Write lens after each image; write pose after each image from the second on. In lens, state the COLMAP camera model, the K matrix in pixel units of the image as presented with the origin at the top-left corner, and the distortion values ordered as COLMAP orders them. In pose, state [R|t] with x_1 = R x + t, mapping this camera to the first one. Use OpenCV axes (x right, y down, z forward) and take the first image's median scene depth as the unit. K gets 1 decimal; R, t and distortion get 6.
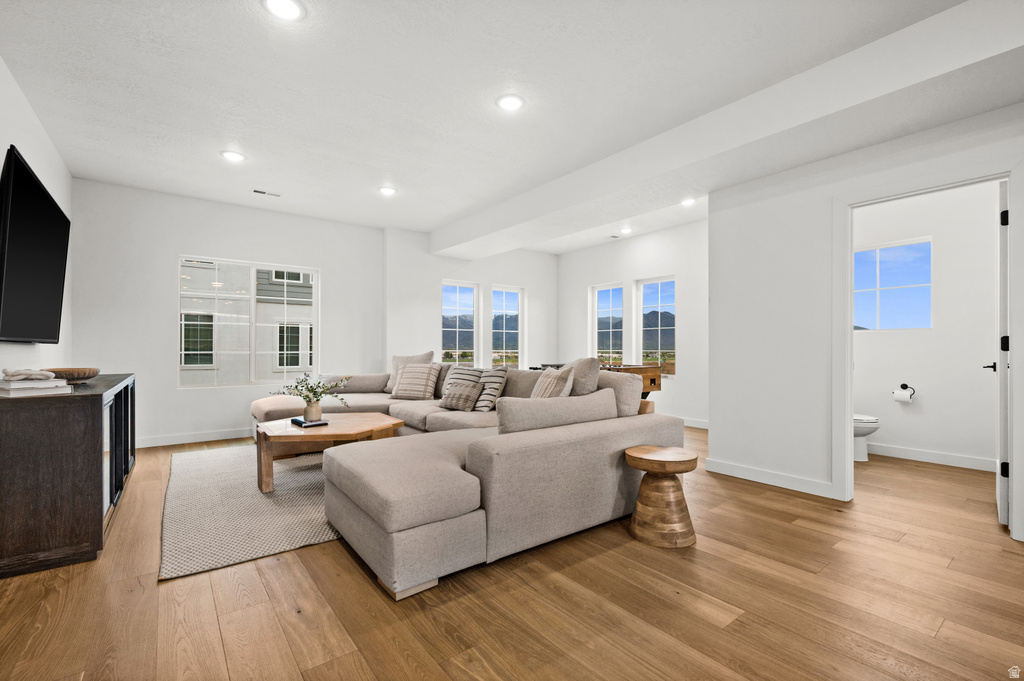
lens RADIAL K [[450.3, 0, 510.0], [0, 450.3, 346.5], [0, 0, 1]] dist [-0.002496, -0.000159]
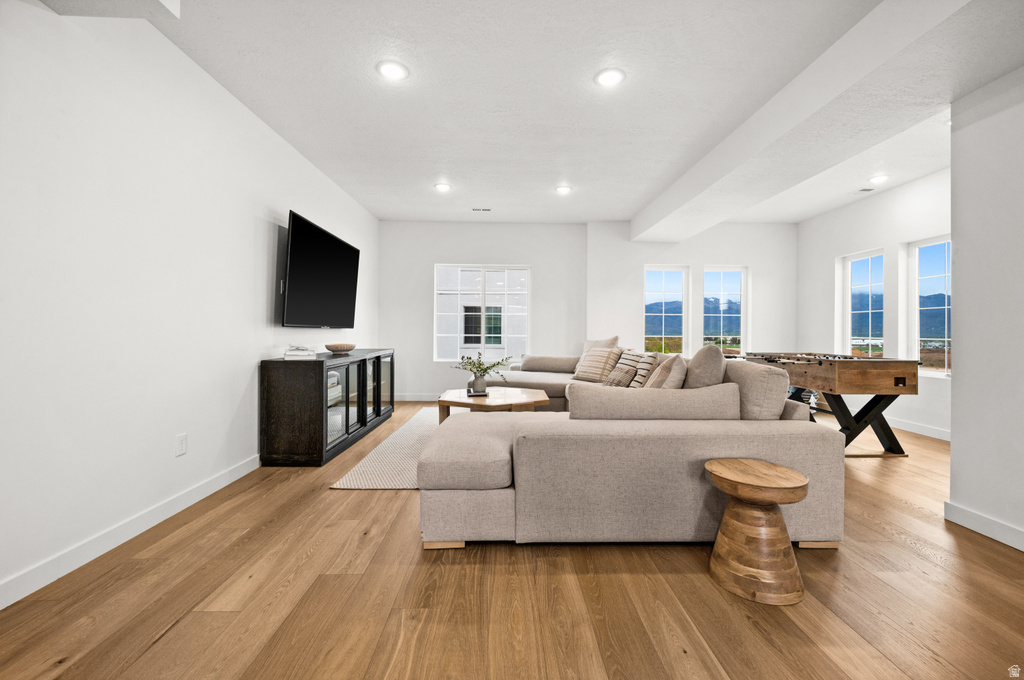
lens RADIAL K [[418.3, 0, 515.8], [0, 418.3, 331.3], [0, 0, 1]] dist [-0.003176, 0.000131]
pose [[0.812563, 0.004049, -0.582859, 0.302566], [-0.004838, 0.999988, 0.000201, 0.001307], [0.582853, 0.002656, 0.812573, 0.138678]]
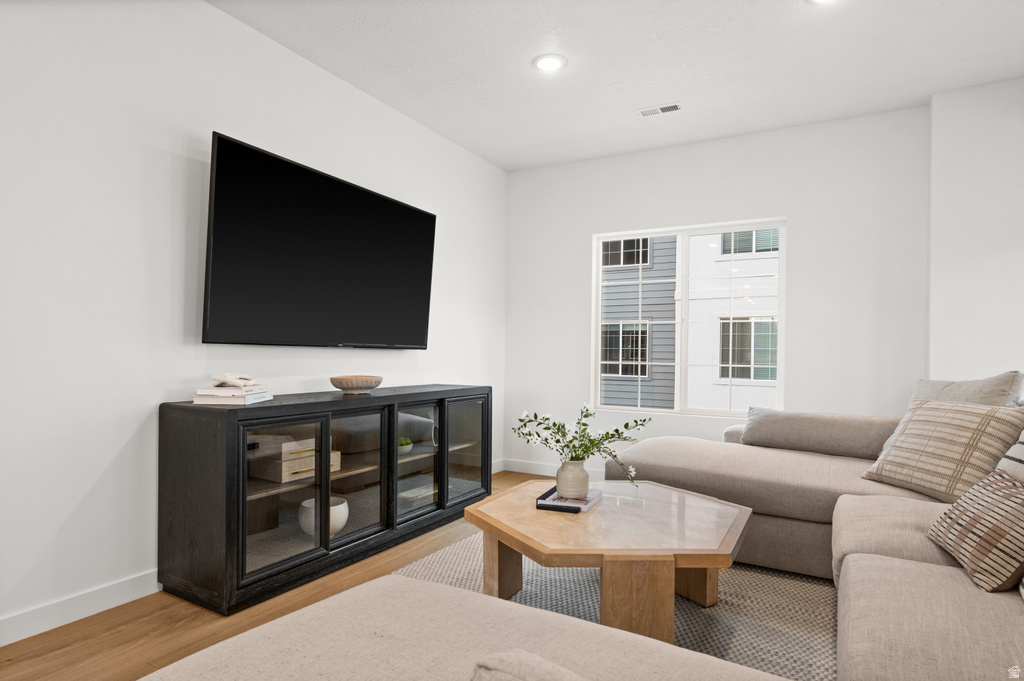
lens RADIAL K [[561.9, 0, 512.8], [0, 561.9, 354.5], [0, 0, 1]] dist [-0.007134, 0.000139]
pose [[0.402025, 0.002732, -0.915625, 0.122630], [-0.011288, 0.999934, -0.001972, 0.004368], [0.915559, 0.011129, 0.402029, 0.682733]]
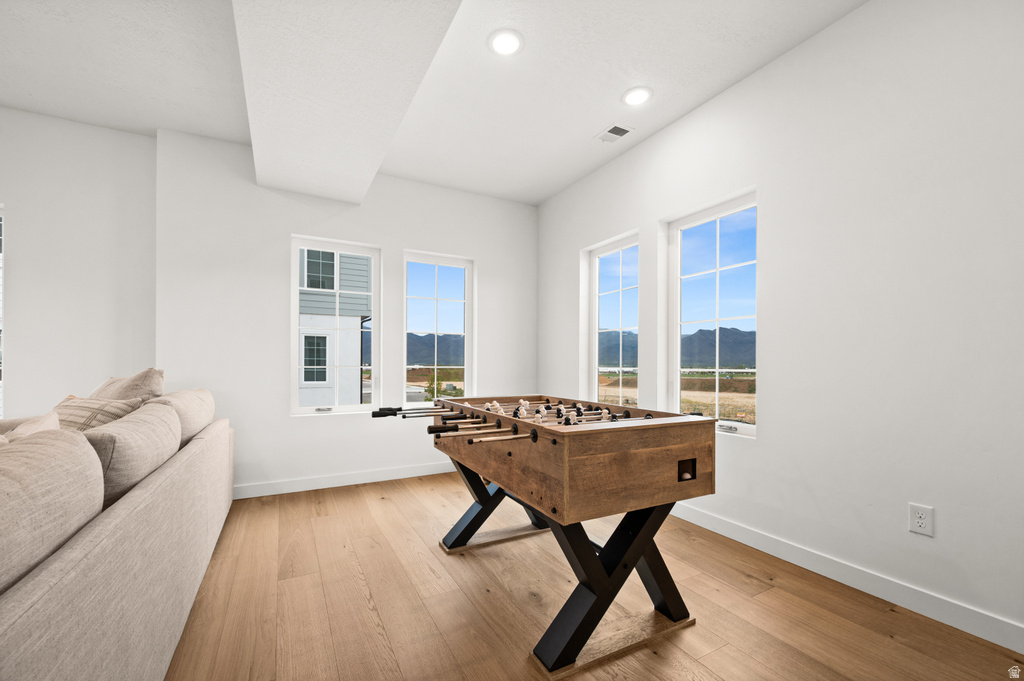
lens RADIAL K [[418.3, 0, 514.4], [0, 418.3, 363.2], [0, 0, 1]] dist [-0.003176, 0.000131]
pose [[0.989636, 0.005132, -0.143504, 0.351214], [-0.004991, 0.999987, 0.001347, 0.006542], [0.143509, -0.000617, 0.989649, 1.017458]]
